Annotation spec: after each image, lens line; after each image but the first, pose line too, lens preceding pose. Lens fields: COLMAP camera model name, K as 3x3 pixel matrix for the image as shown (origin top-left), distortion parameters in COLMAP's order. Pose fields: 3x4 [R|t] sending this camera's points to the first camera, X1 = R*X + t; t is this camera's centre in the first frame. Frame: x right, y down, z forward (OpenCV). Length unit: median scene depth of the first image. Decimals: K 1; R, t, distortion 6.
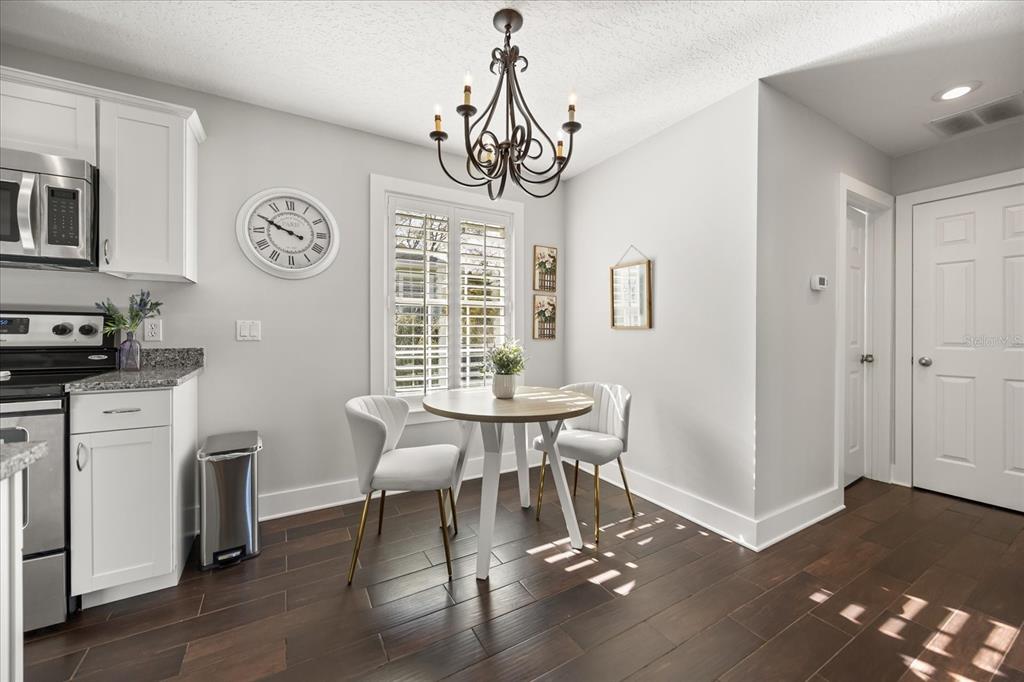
lens RADIAL K [[393.9, 0, 511.7], [0, 393.9, 338.7], [0, 0, 1]] dist [0.001070, 0.000128]
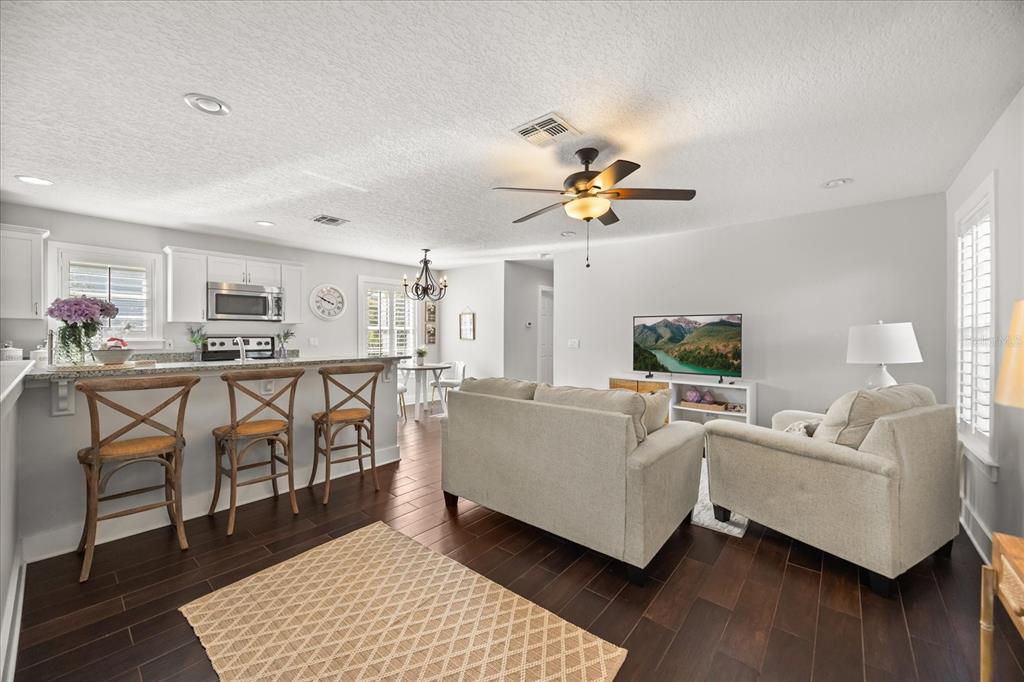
lens RADIAL K [[393.9, 0, 508.4], [0, 393.9, 338.2], [0, 0, 1]] dist [0.001070, 0.000128]
pose [[0.943902, -0.004562, 0.330194, -0.308740], [0.004560, 0.999989, 0.000783, -0.040055], [-0.330194, 0.000766, 0.943913, -1.622172]]
